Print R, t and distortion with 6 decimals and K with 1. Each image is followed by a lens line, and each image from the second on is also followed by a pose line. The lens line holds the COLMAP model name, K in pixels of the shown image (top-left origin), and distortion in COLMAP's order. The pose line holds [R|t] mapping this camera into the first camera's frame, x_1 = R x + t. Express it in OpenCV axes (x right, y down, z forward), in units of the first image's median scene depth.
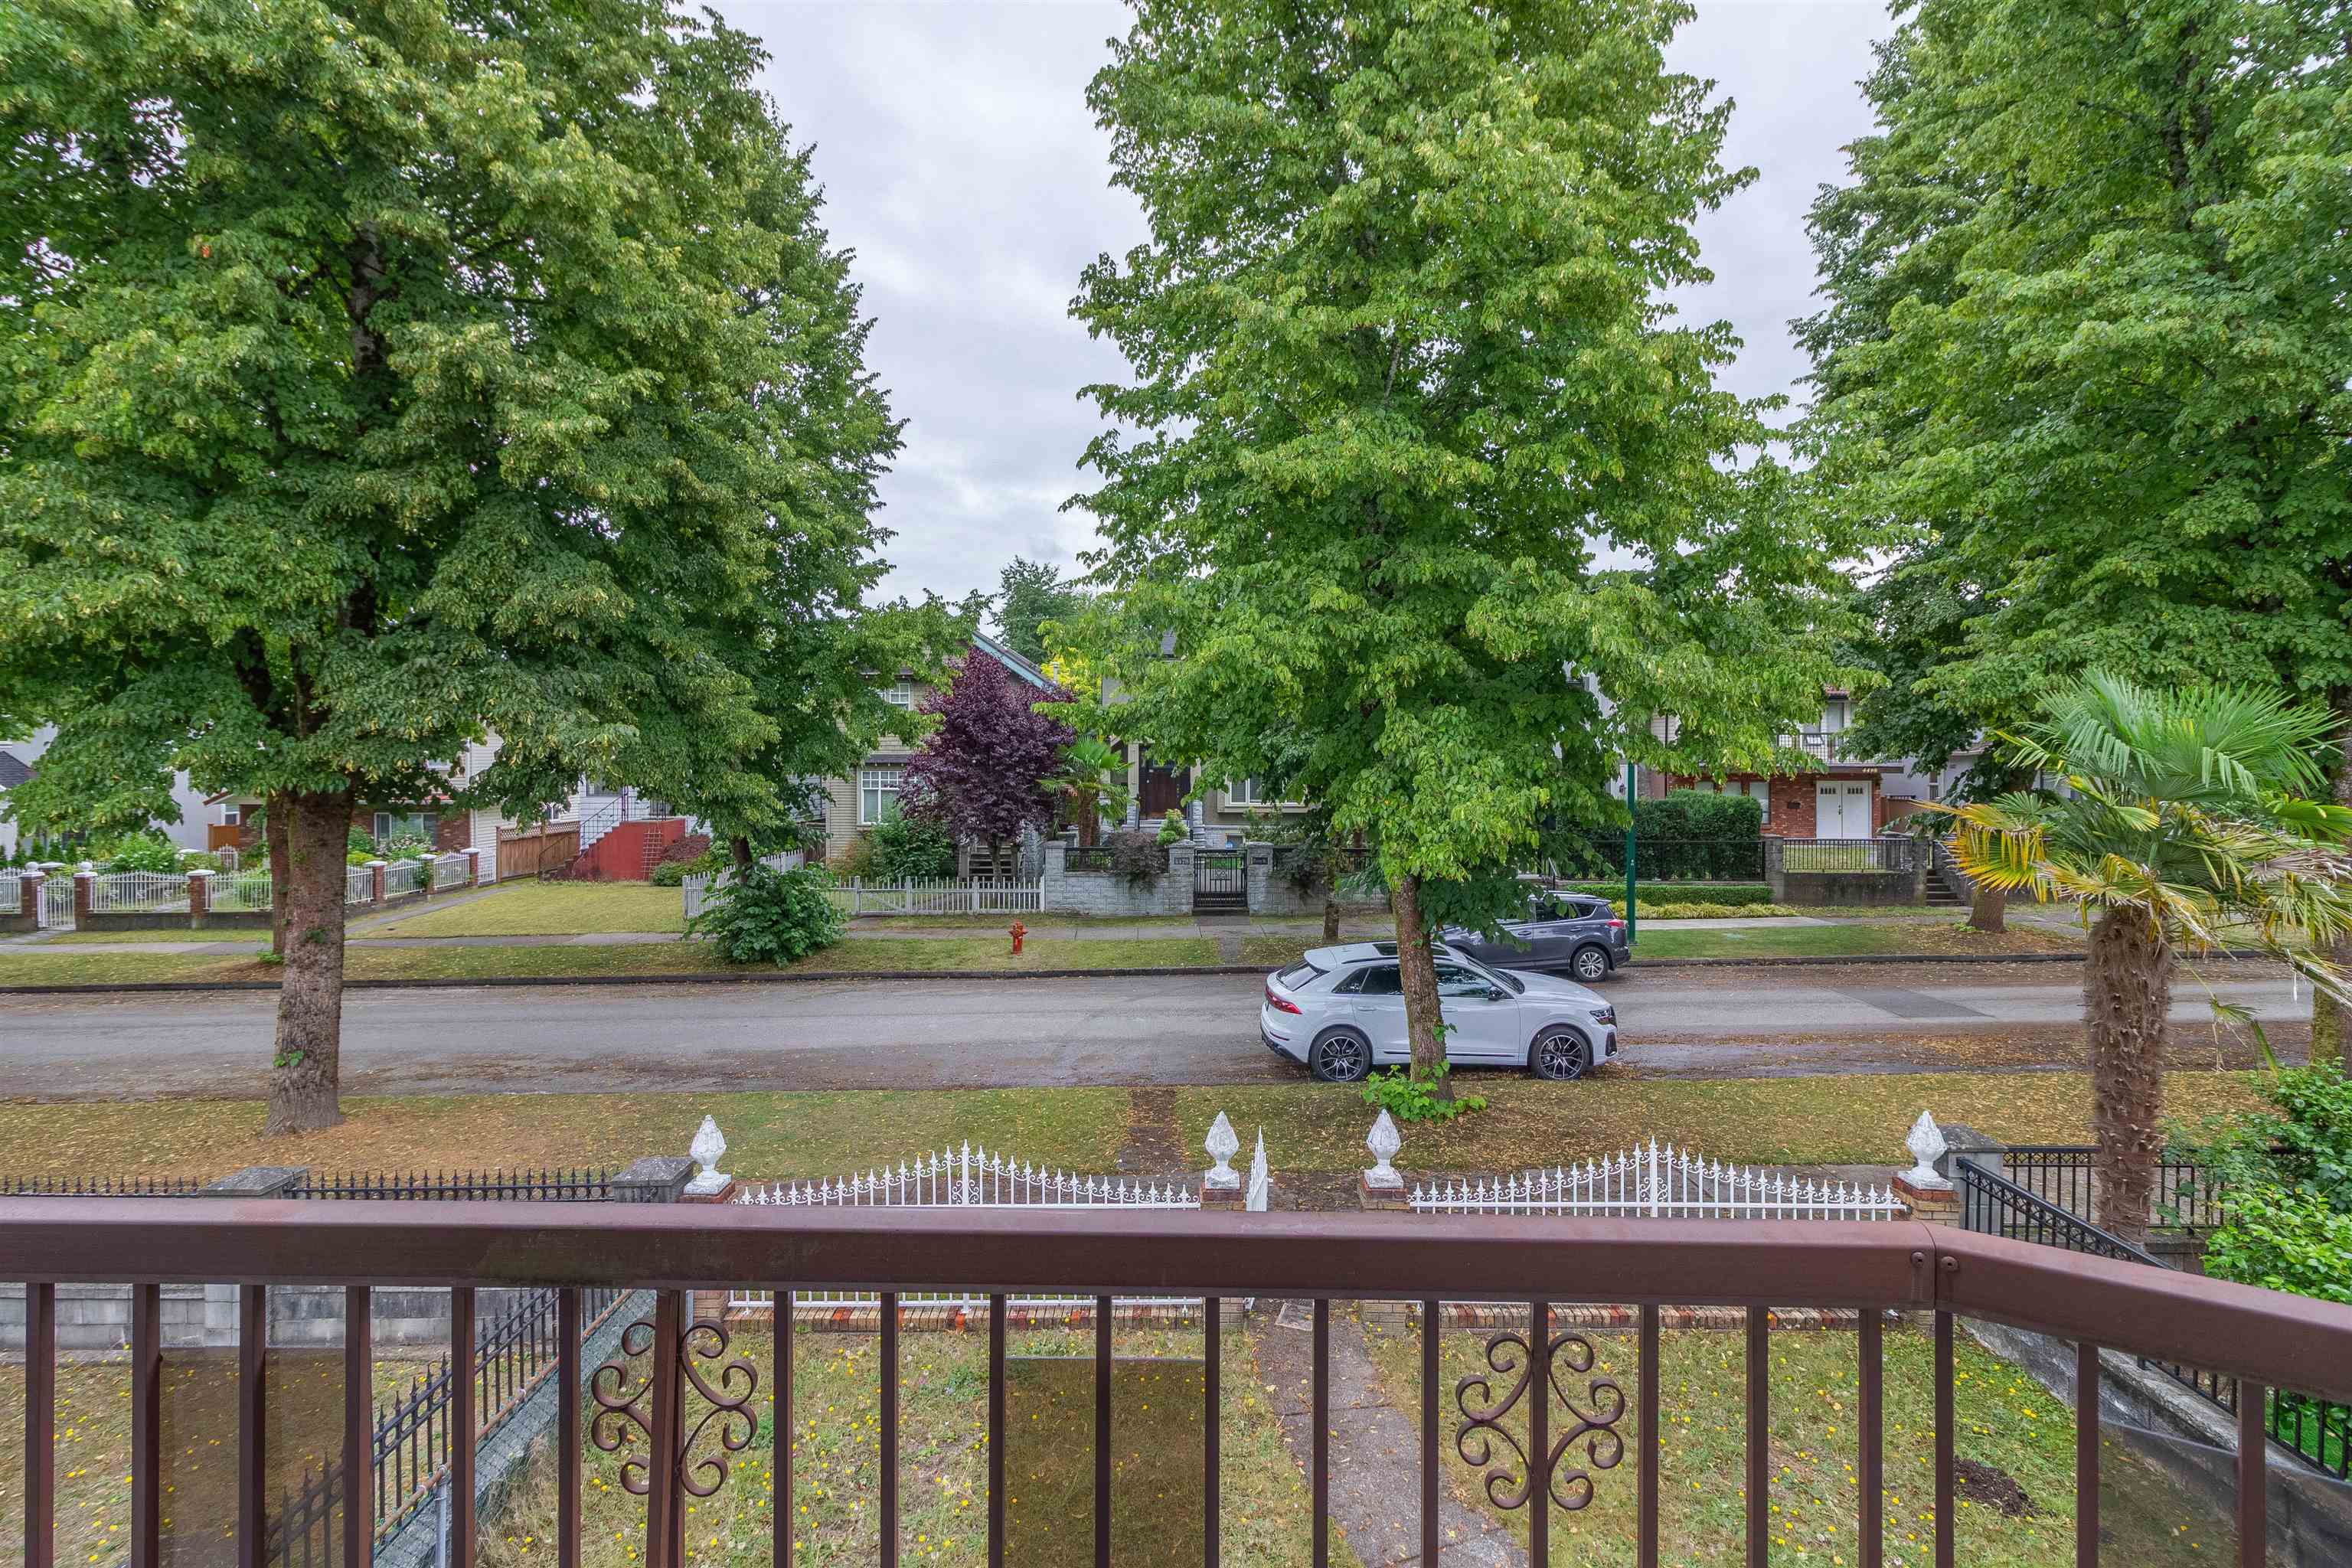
lens RADIAL K [[1090.5, 0, 1184.4], [0, 1090.5, 764.1], [0, 0, 1]] dist [-0.002181, 0.003114]
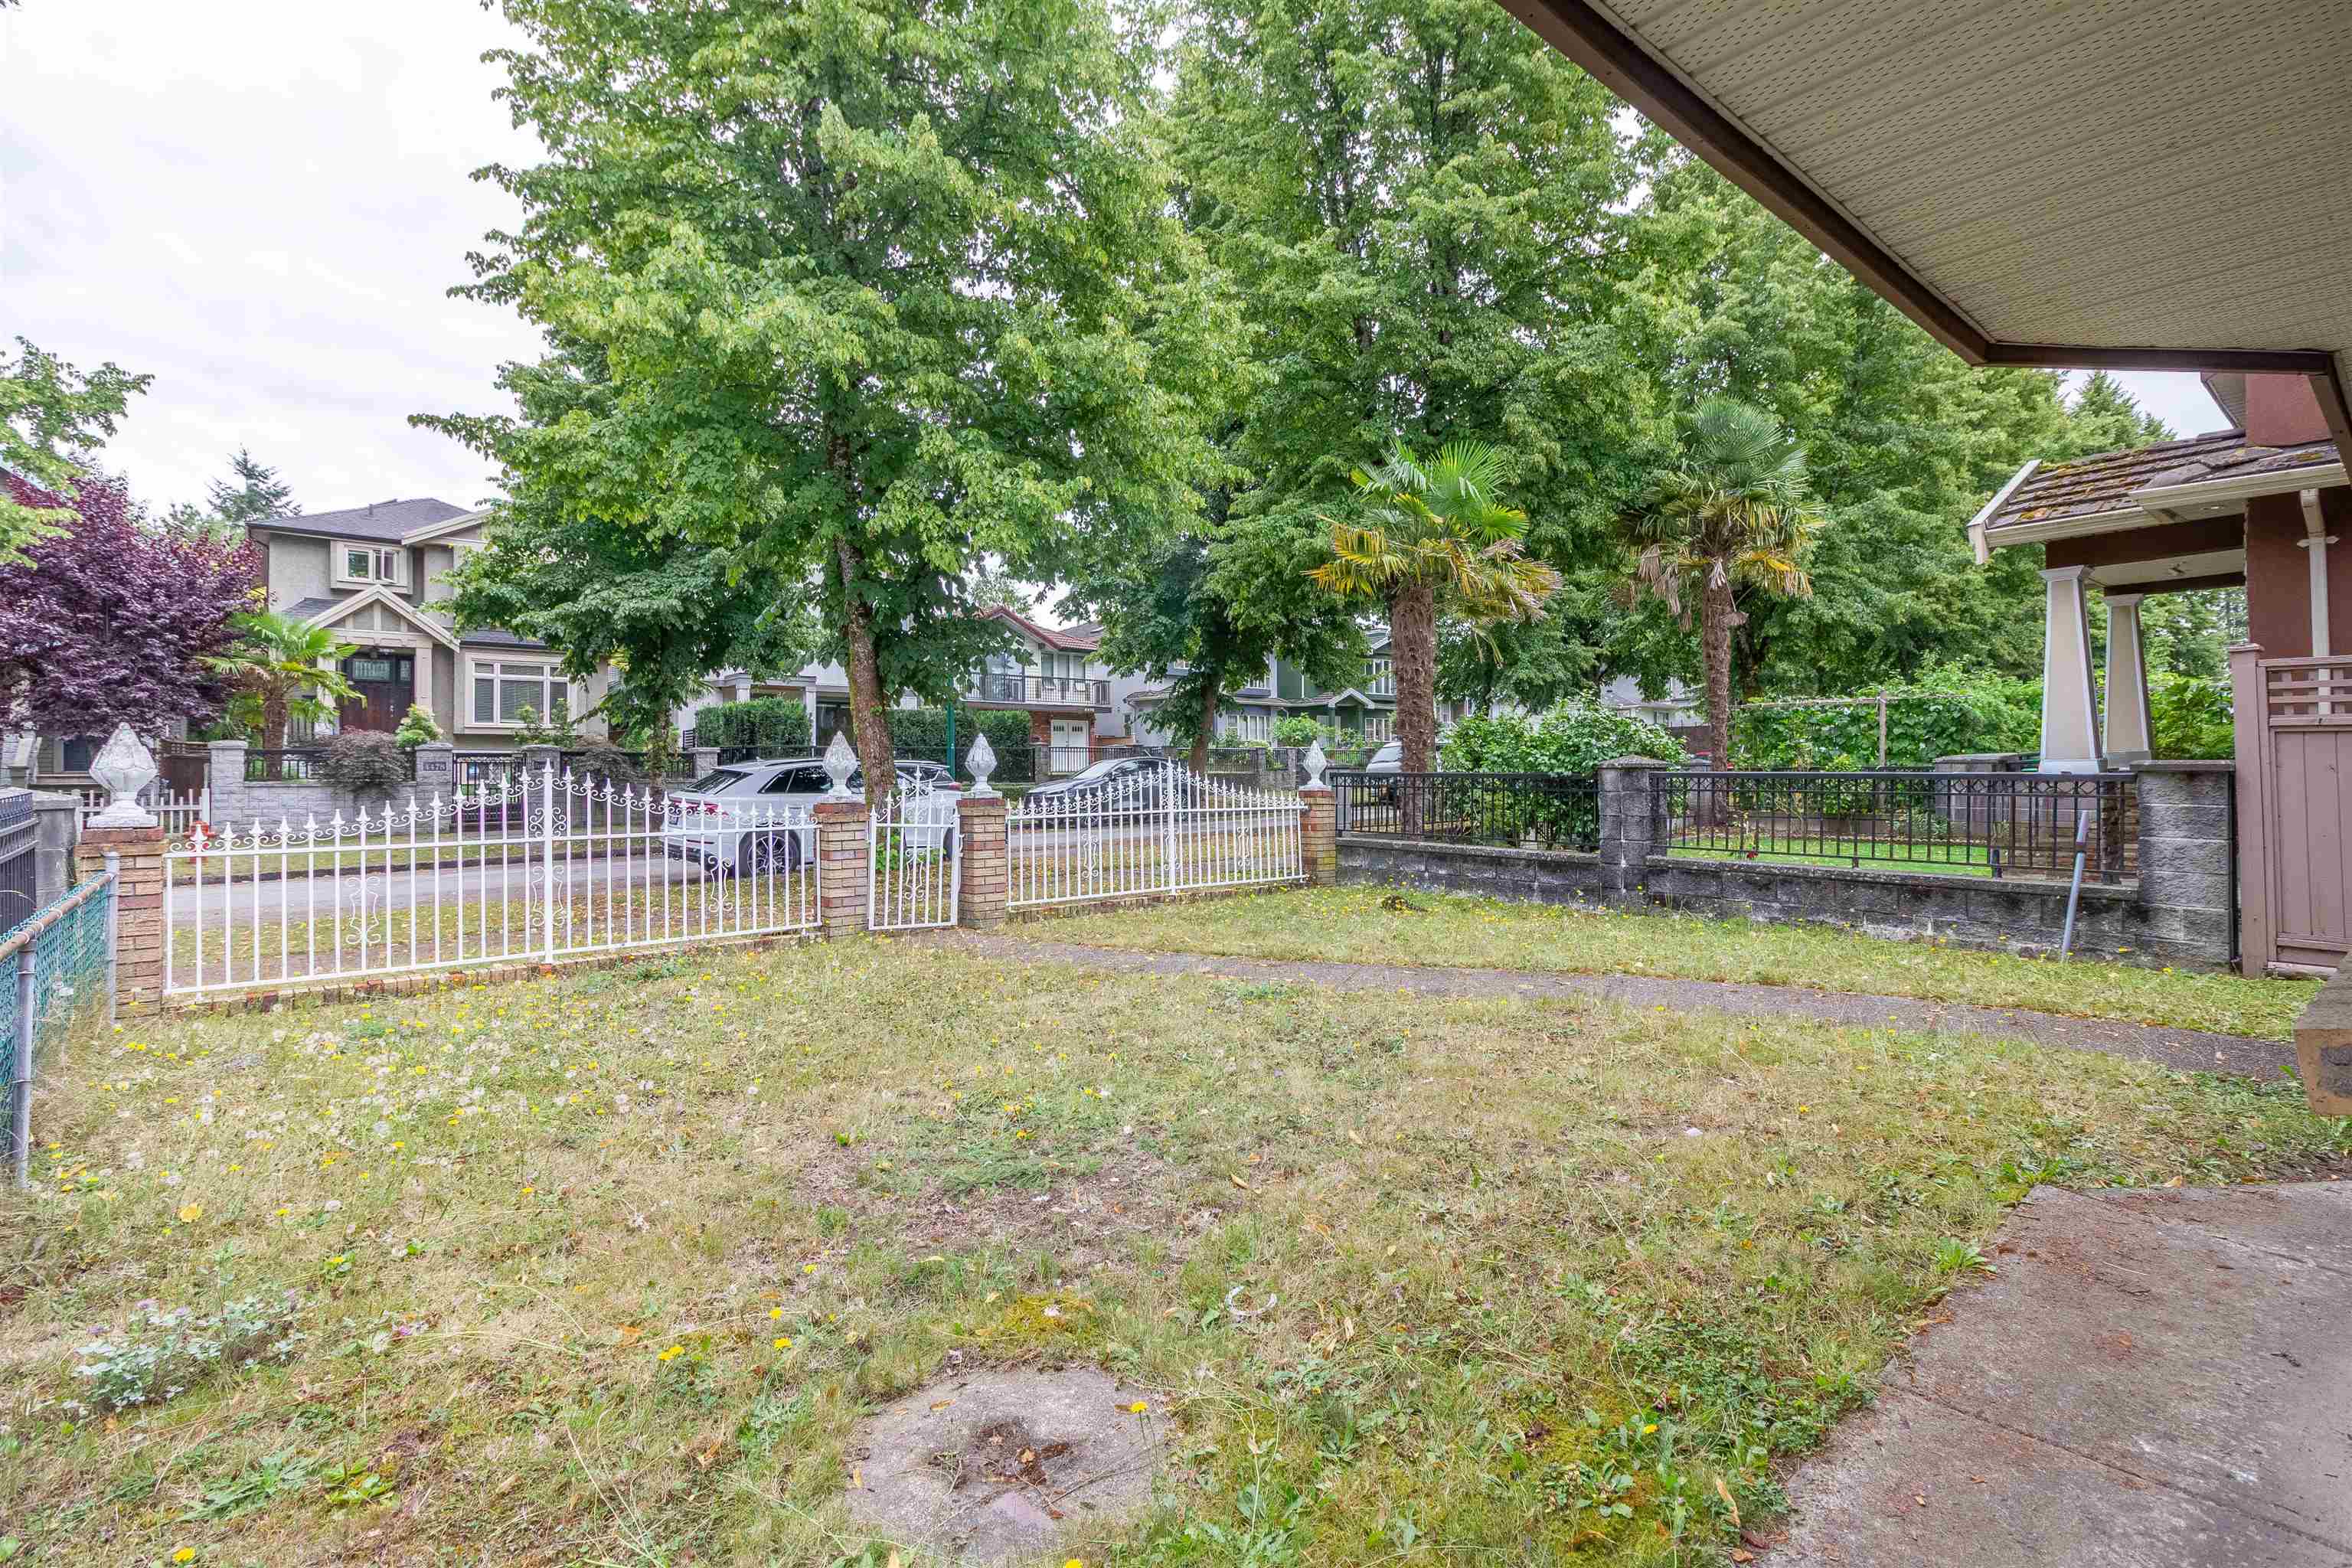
lens RADIAL K [[1090.5, 0, 1180.7], [0, 1090.5, 763.2], [0, 0, 1]] dist [-0.002181, 0.003114]
pose [[0.759158, 0.001492, 0.650905, -0.211634], [0.011072, 0.999823, -0.015205, 0.202986], [-0.650813, 0.018749, 0.759007, 0.017134]]
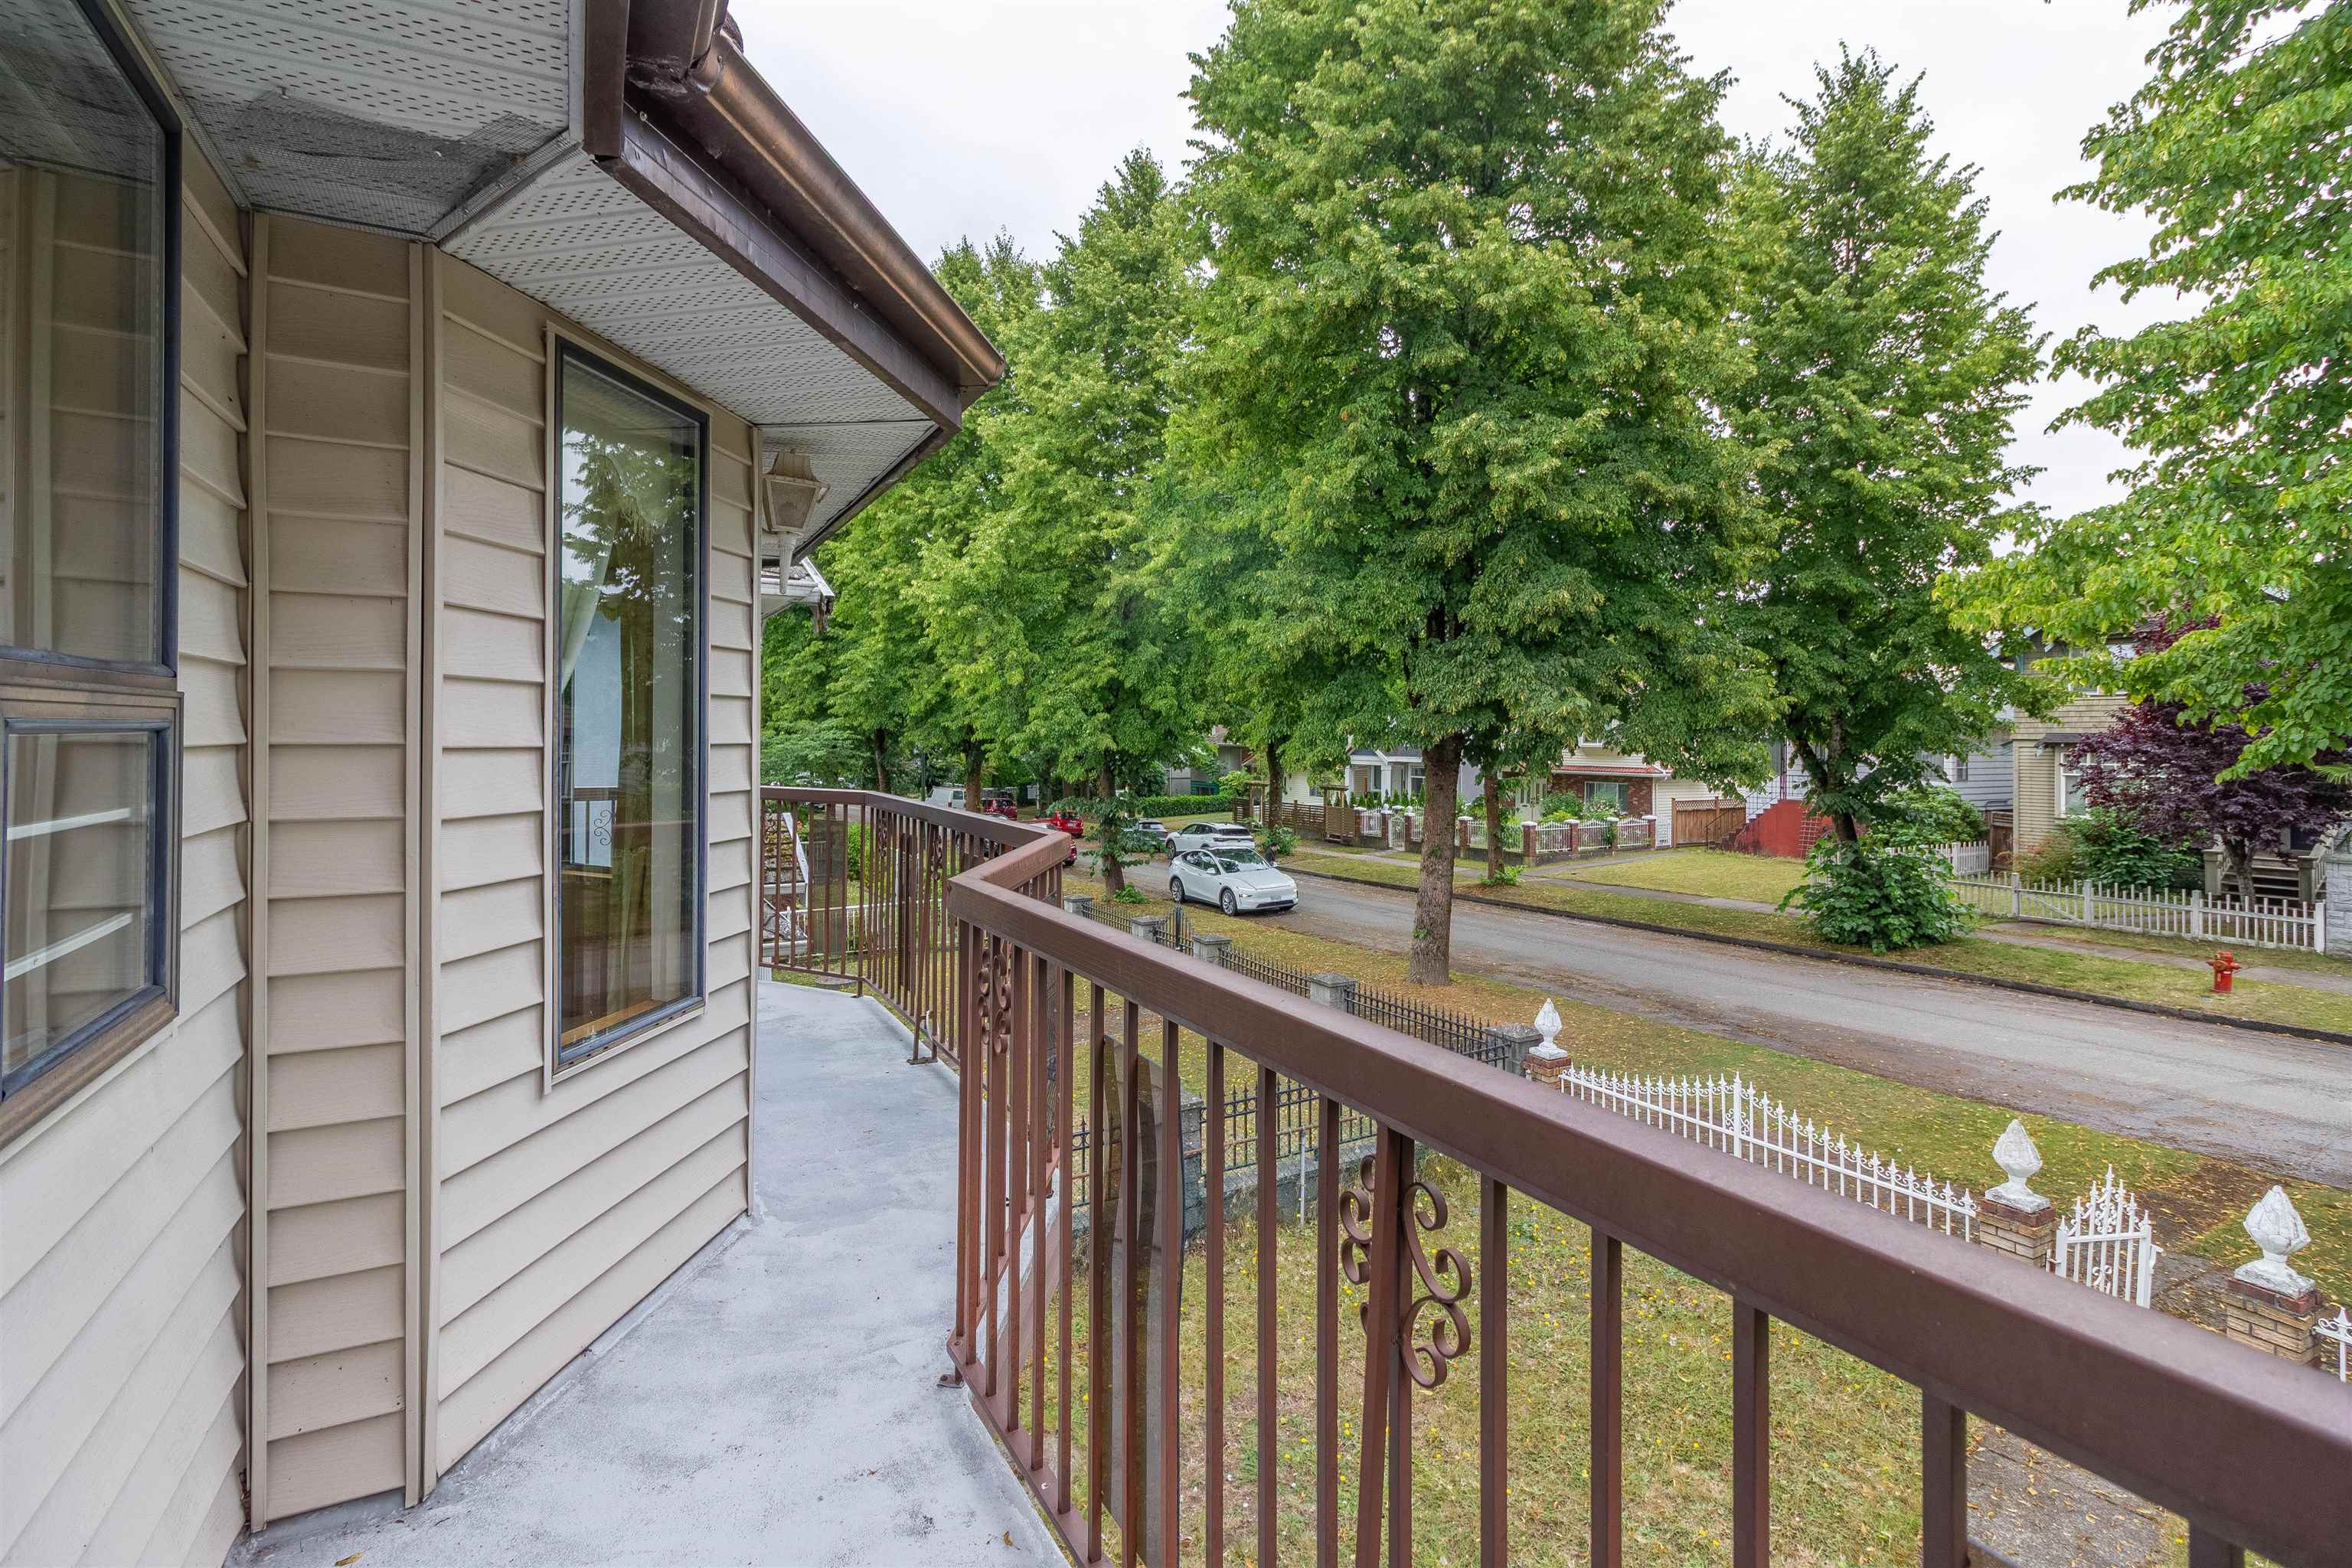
lens RADIAL K [[1090.5, 0, 1159.7], [0, 1090.5, 734.5], [0, 0, 1]] dist [-0.002181, 0.003114]
pose [[0.476349, -0.000967, -0.879256, 0.261969], [-0.010976, 0.999915, -0.007046, 0.014192], [0.879188, 0.013007, 0.476298, -0.009219]]
